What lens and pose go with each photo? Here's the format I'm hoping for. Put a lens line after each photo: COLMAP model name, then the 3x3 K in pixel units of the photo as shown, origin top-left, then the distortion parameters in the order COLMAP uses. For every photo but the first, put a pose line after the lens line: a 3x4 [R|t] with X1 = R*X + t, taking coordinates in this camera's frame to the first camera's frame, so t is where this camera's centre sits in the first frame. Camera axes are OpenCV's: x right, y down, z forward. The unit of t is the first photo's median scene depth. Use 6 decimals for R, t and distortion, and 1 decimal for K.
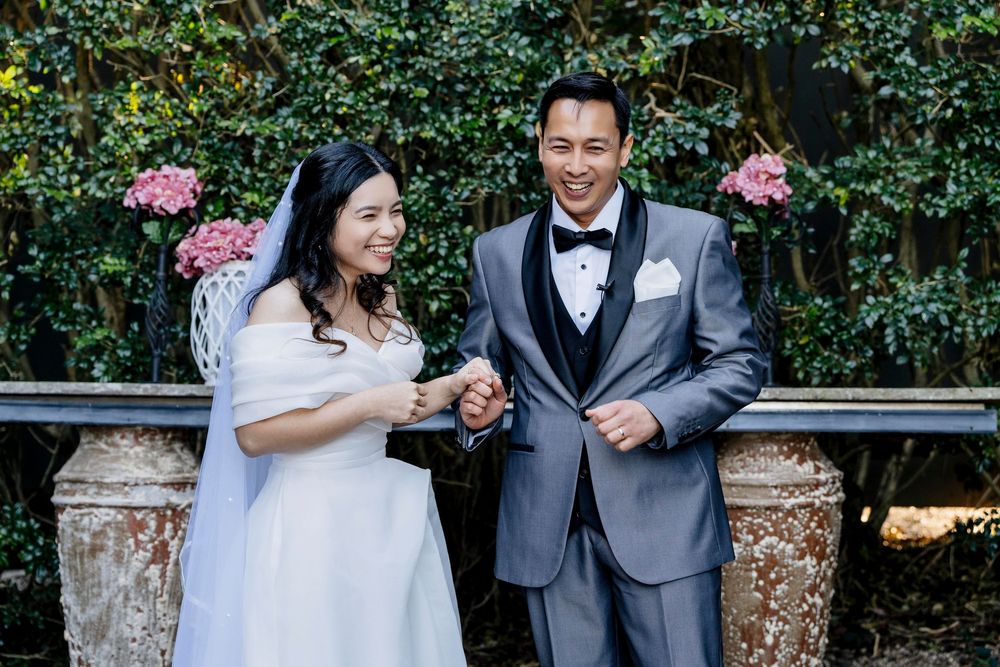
lens RADIAL K [[2085.4, 0, 499.4], [0, 2085.4, 335.1], [0, 0, 1]] dist [-0.017354, 0.000000]
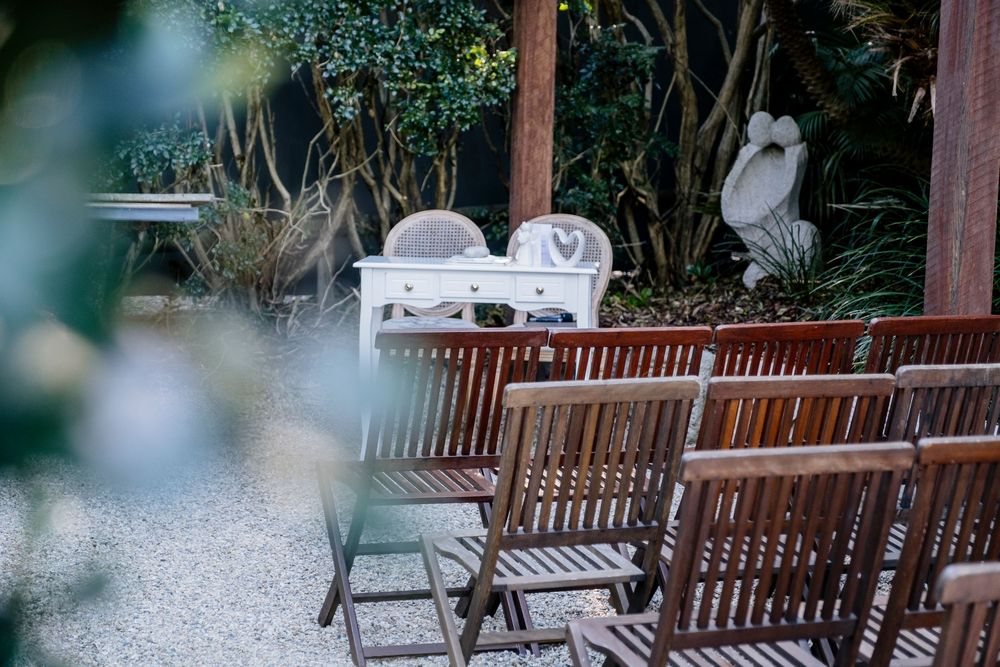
lens RADIAL K [[2032.8, 0, 500.1], [0, 2032.8, 333.9], [0, 0, 1]] dist [0.015389, 0.000000]
pose [[0.927629, -0.021439, 0.372888, -0.147700], [-0.005814, 0.997402, 0.071807, 0.017243], [-0.373458, -0.068778, 0.925094, -0.610179]]
